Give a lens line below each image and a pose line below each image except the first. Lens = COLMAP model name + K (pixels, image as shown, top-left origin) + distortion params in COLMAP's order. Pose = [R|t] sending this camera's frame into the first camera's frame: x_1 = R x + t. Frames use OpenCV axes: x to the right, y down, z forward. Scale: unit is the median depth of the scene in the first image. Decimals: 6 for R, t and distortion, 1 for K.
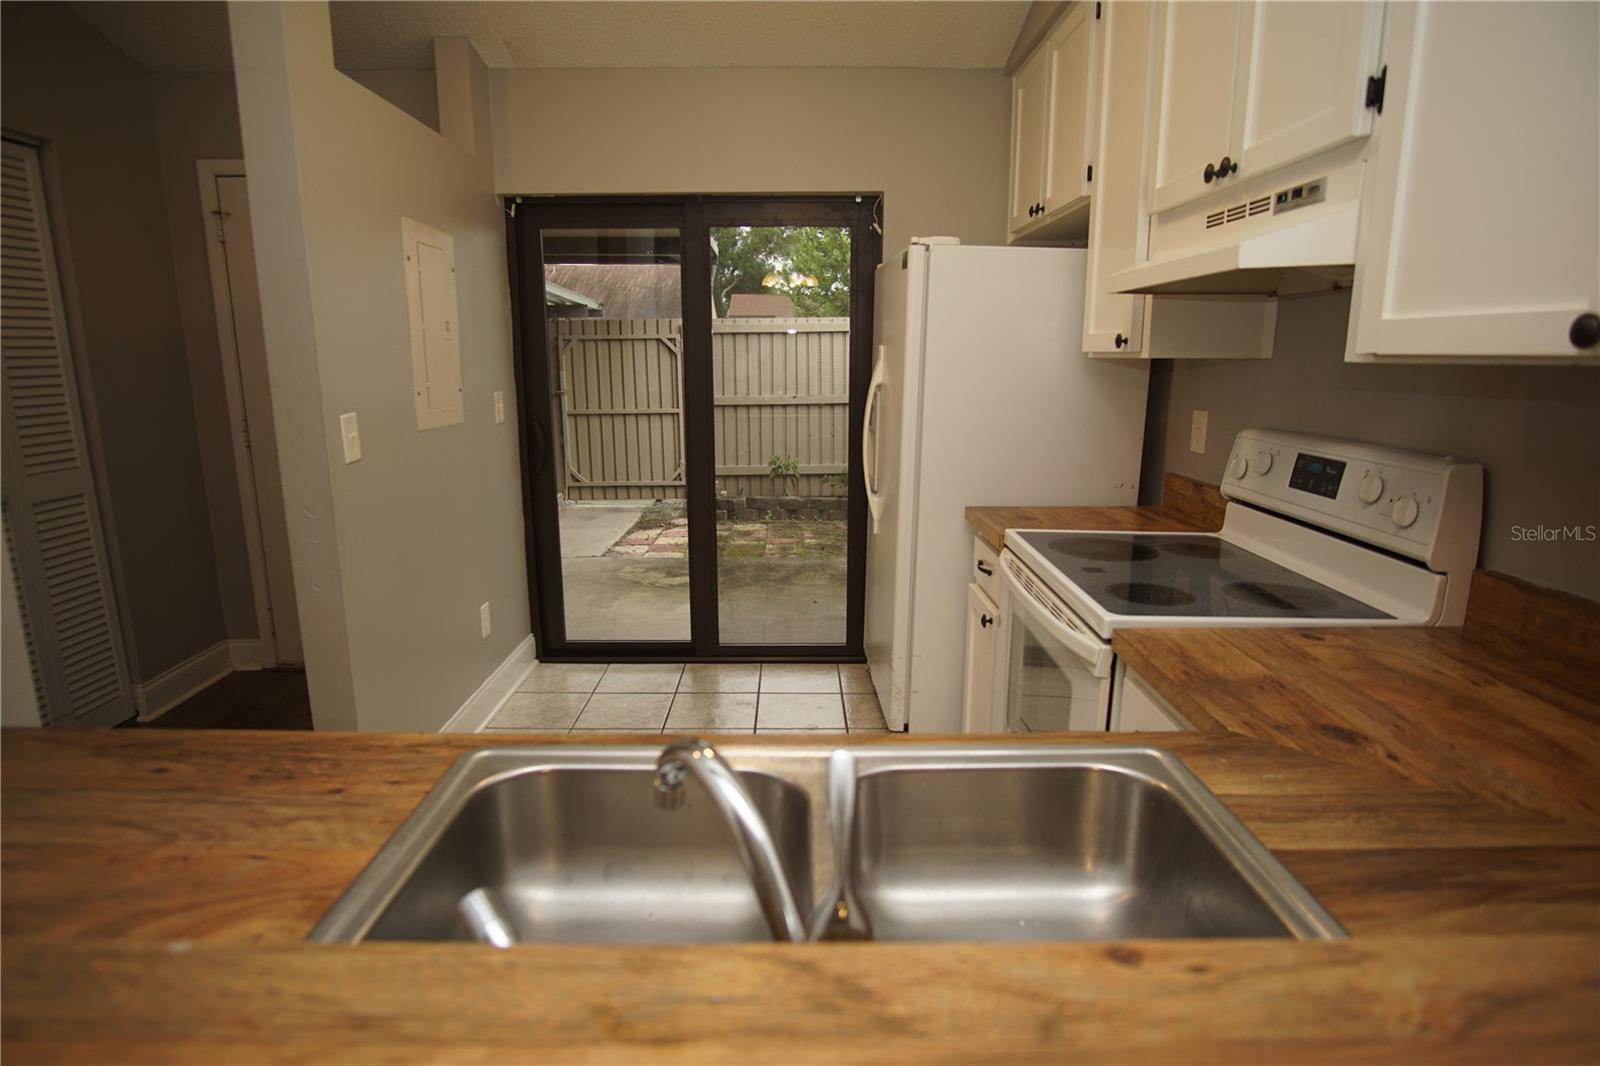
lens RADIAL K [[867.3, 0, 796.5], [0, 867.3, 537.4], [0, 0, 1]] dist [-0.021407, 0.000248]
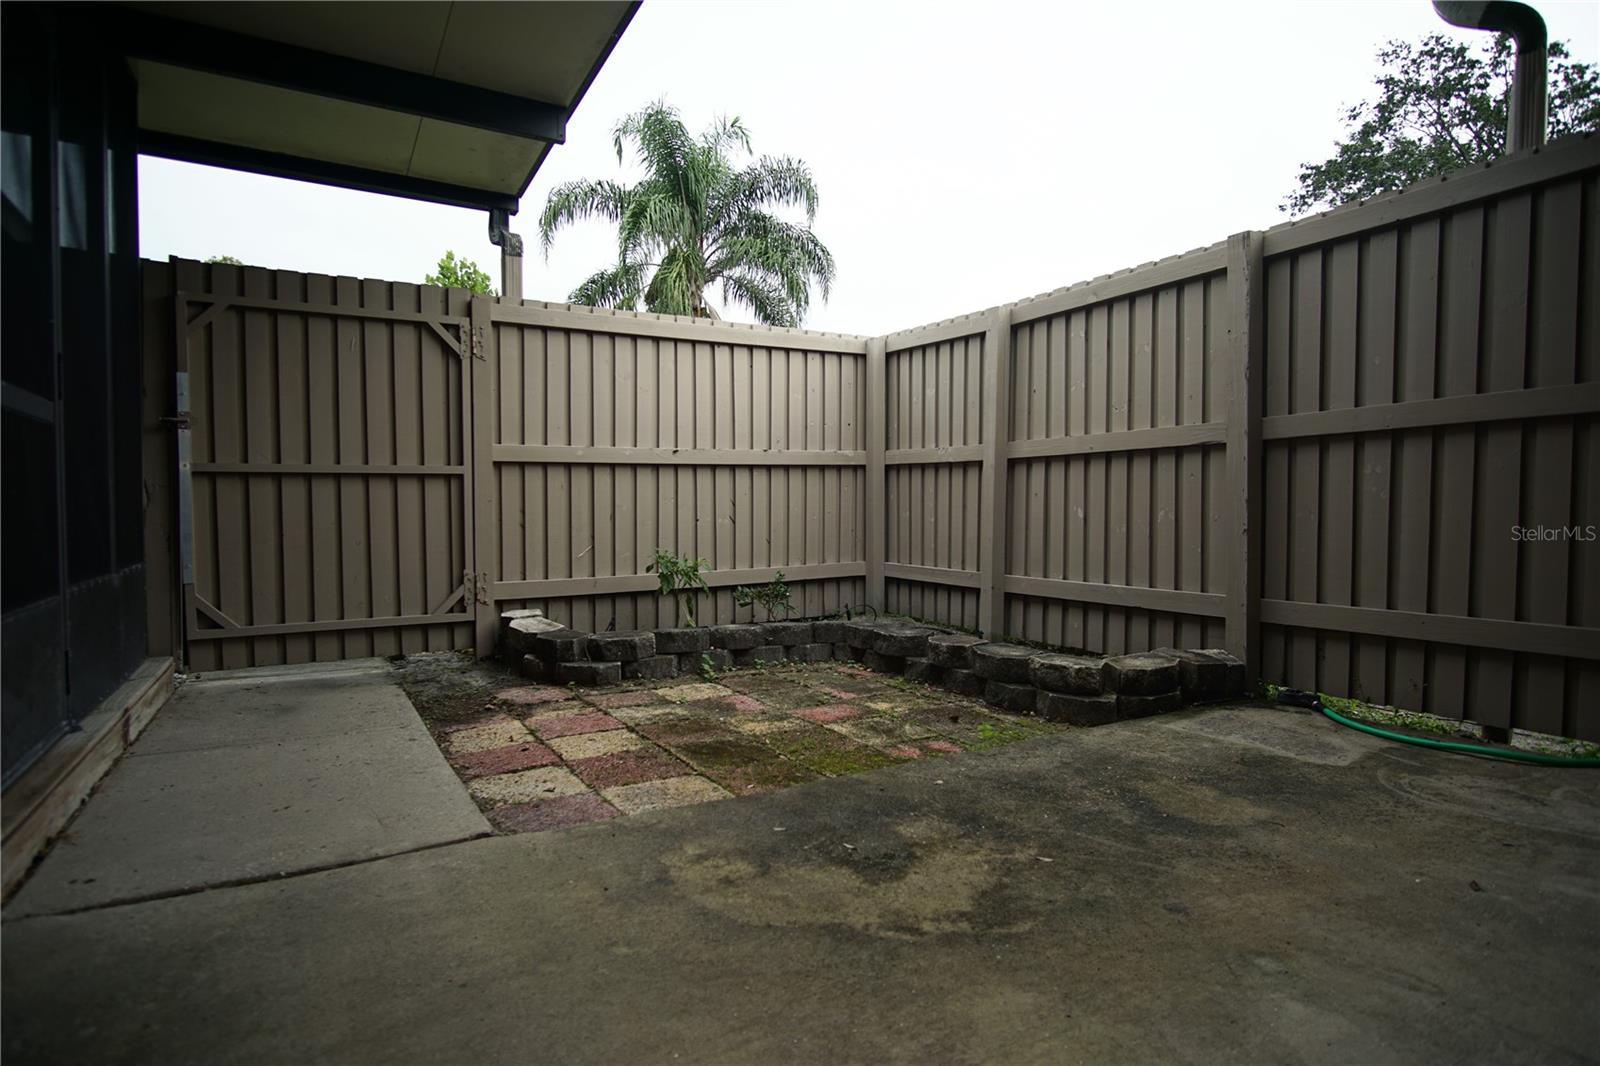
lens RADIAL K [[867.3, 0, 796.5], [0, 867.3, 537.4], [0, 0, 1]] dist [-0.021407, 0.000248]
pose [[0.874686, -0.015617, 0.484439, -0.208304], [0.097185, 0.984834, -0.143725, -0.019259], [-0.474847, 0.172794, 0.862938, 0.492743]]
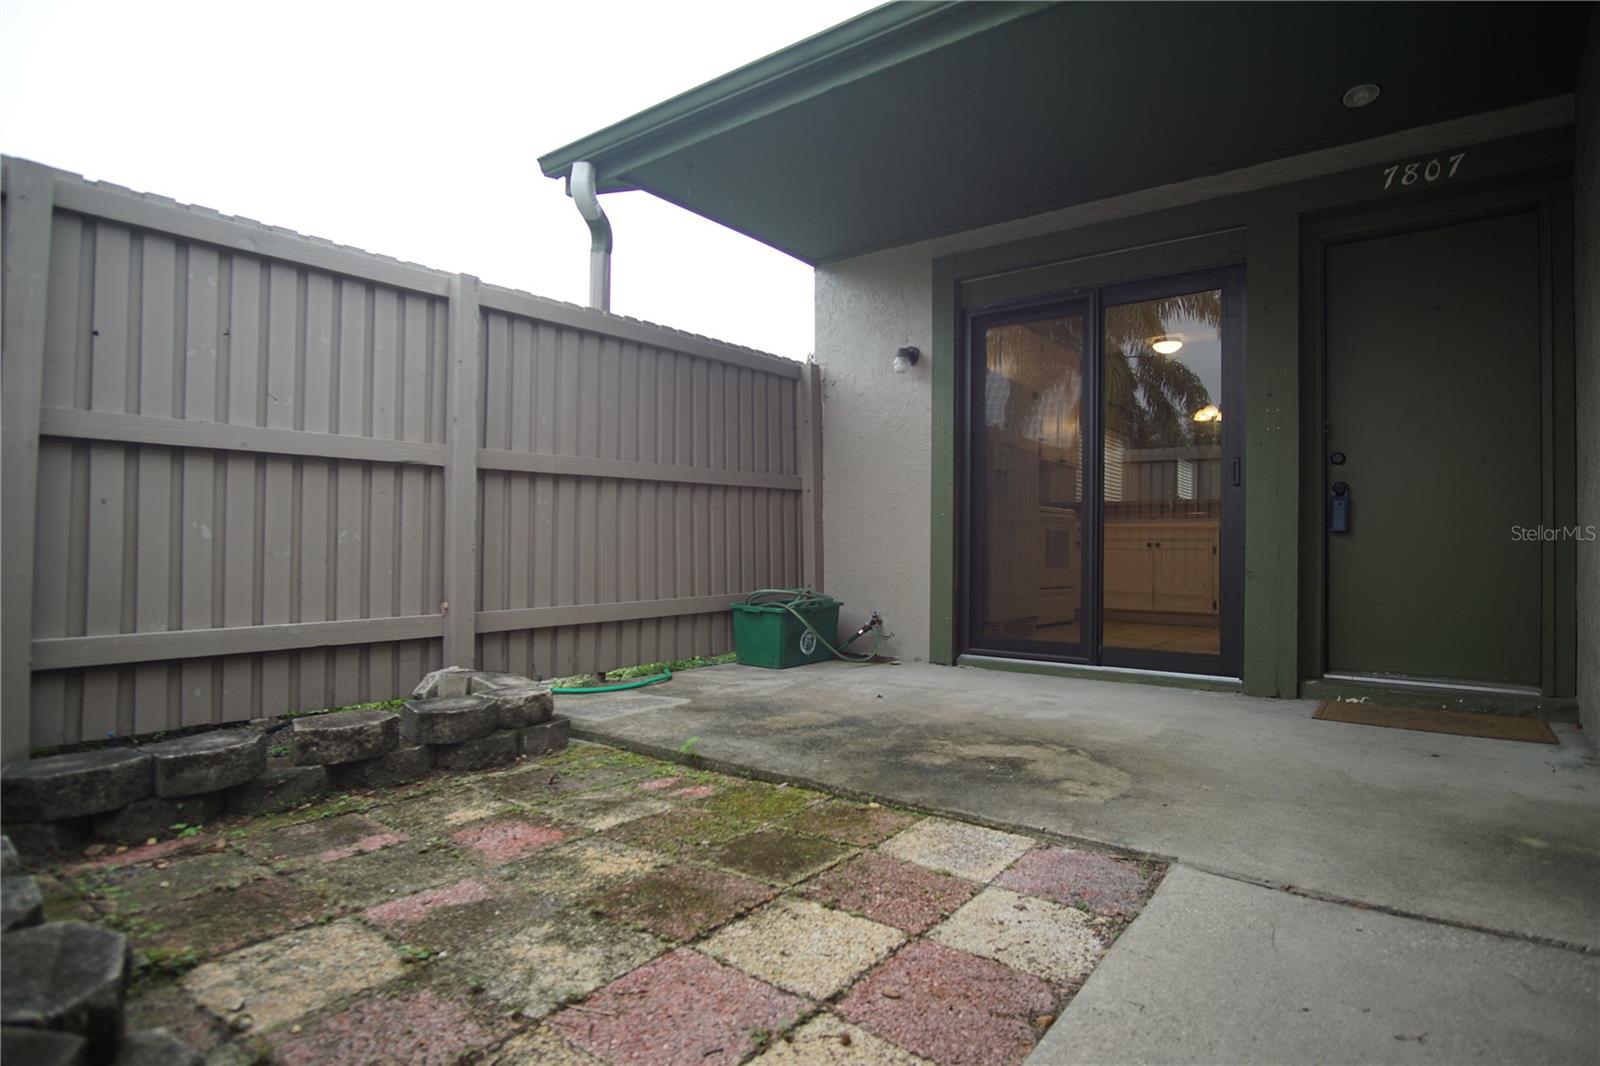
lens RADIAL K [[867.3, 0, 796.5], [0, 867.3, 537.4], [0, 0, 1]] dist [-0.021407, 0.000248]
pose [[-0.789539, 0.001839, 0.613698, -0.225723], [0.116750, 0.982183, 0.147259, -0.104602], [-0.602493, 0.187916, -0.775687, 0.942105]]
